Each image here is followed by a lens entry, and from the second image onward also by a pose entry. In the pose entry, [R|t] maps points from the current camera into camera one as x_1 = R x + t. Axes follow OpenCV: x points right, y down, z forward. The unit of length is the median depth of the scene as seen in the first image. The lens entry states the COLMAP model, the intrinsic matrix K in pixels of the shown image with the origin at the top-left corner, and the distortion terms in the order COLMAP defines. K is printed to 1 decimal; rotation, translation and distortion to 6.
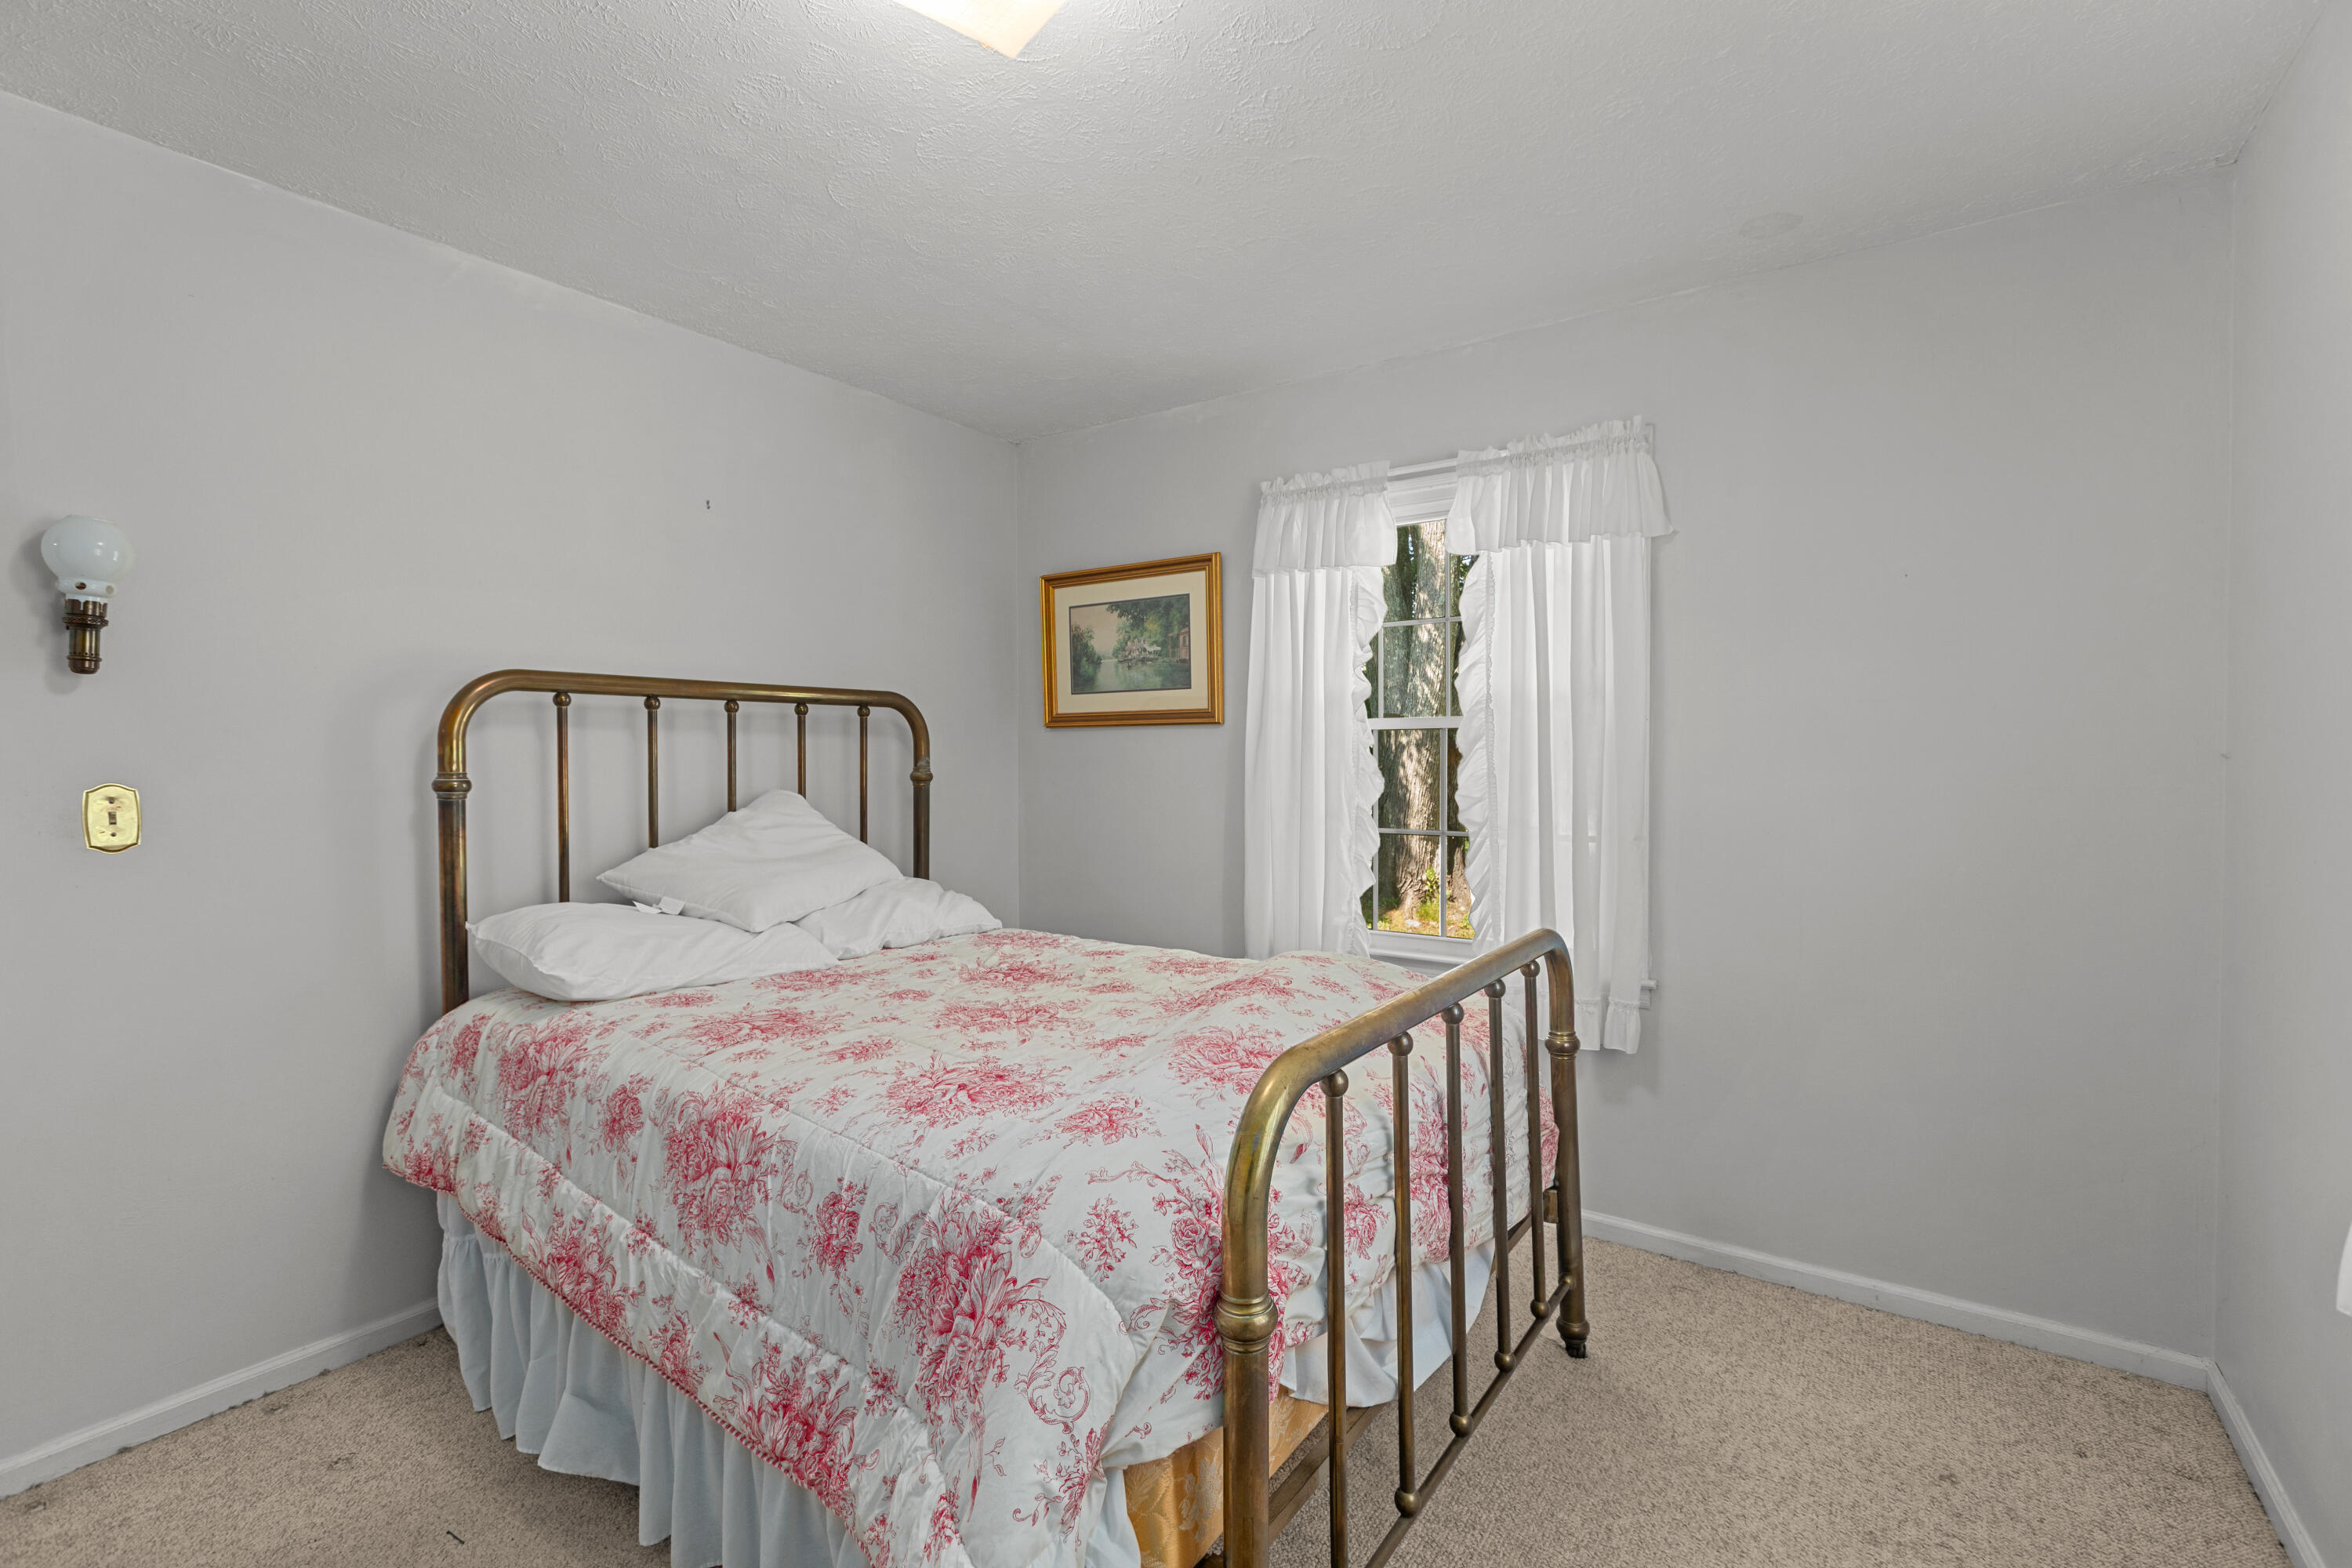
lens RADIAL K [[1054.2, 0, 1173.8], [0, 1054.2, 774.7], [0, 0, 1]] dist [-0.009396, 0.000025]
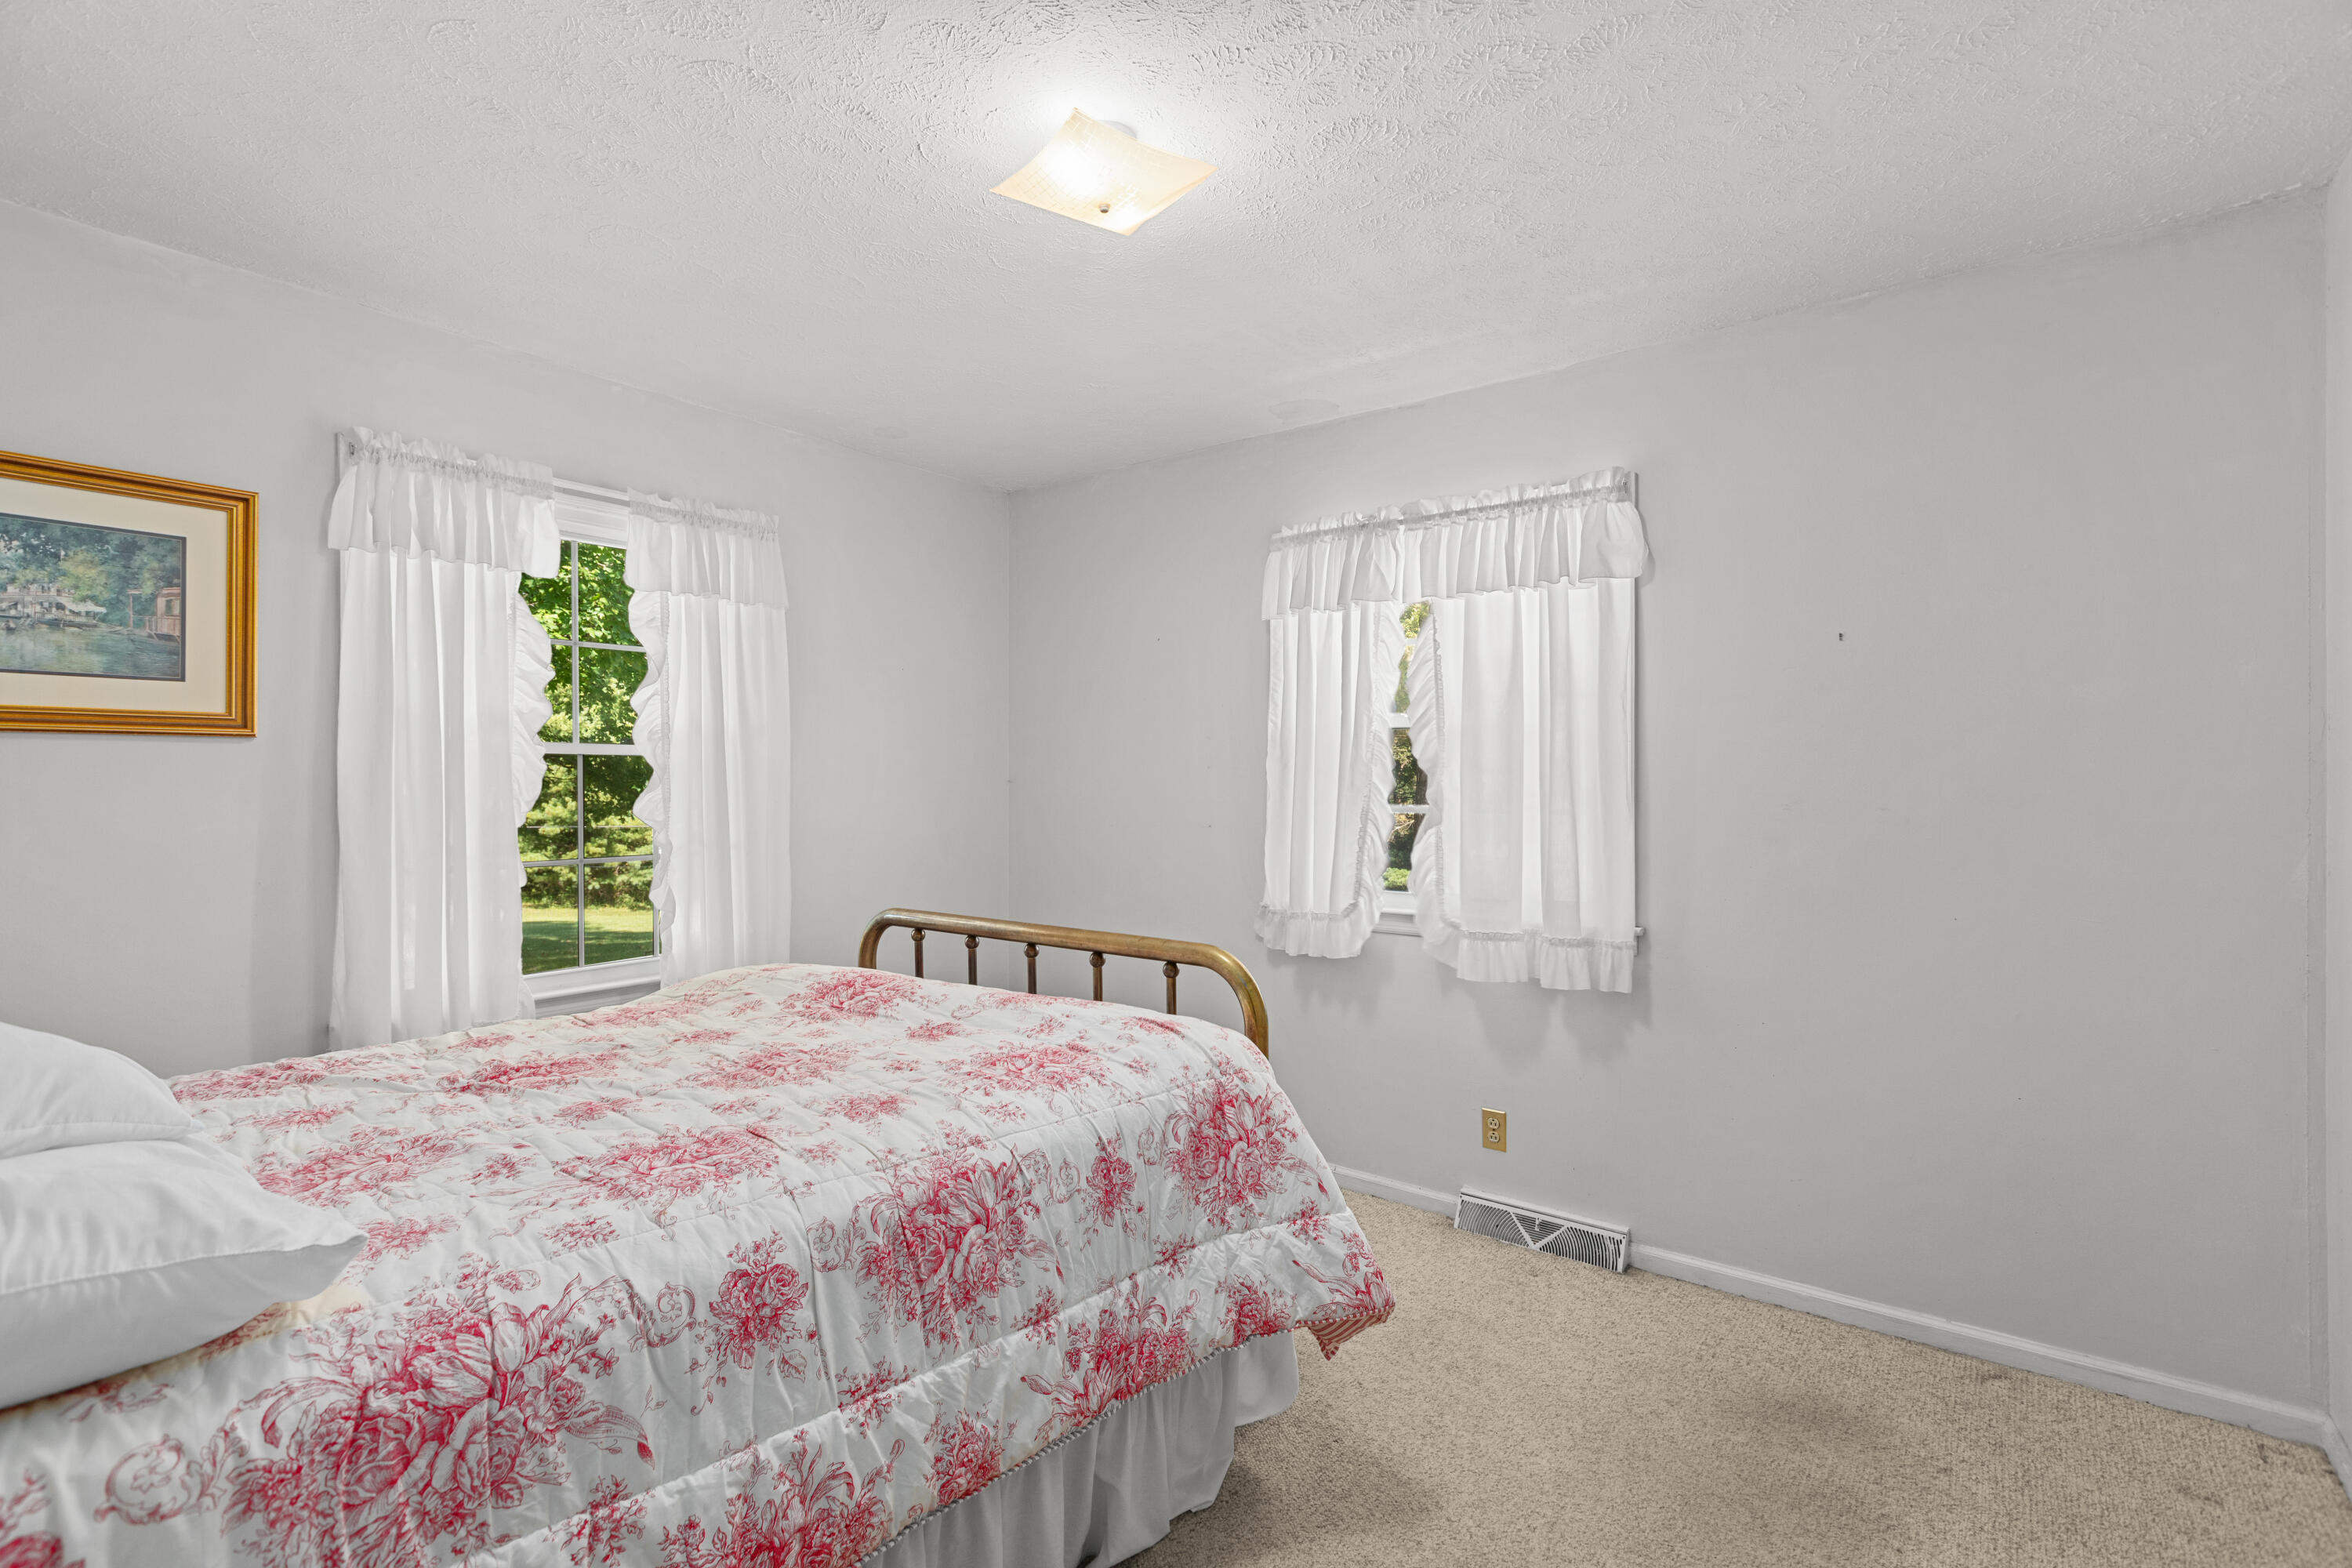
lens RADIAL K [[1054.2, 0, 1174.2], [0, 1054.2, 780.5], [0, 0, 1]] dist [-0.009396, 0.000025]
pose [[0.045801, 0.001503, 0.998949, -0.735168], [0.019350, 0.999810, -0.002392, -0.006720], [-0.998763, 0.019439, 0.045764, 0.423662]]
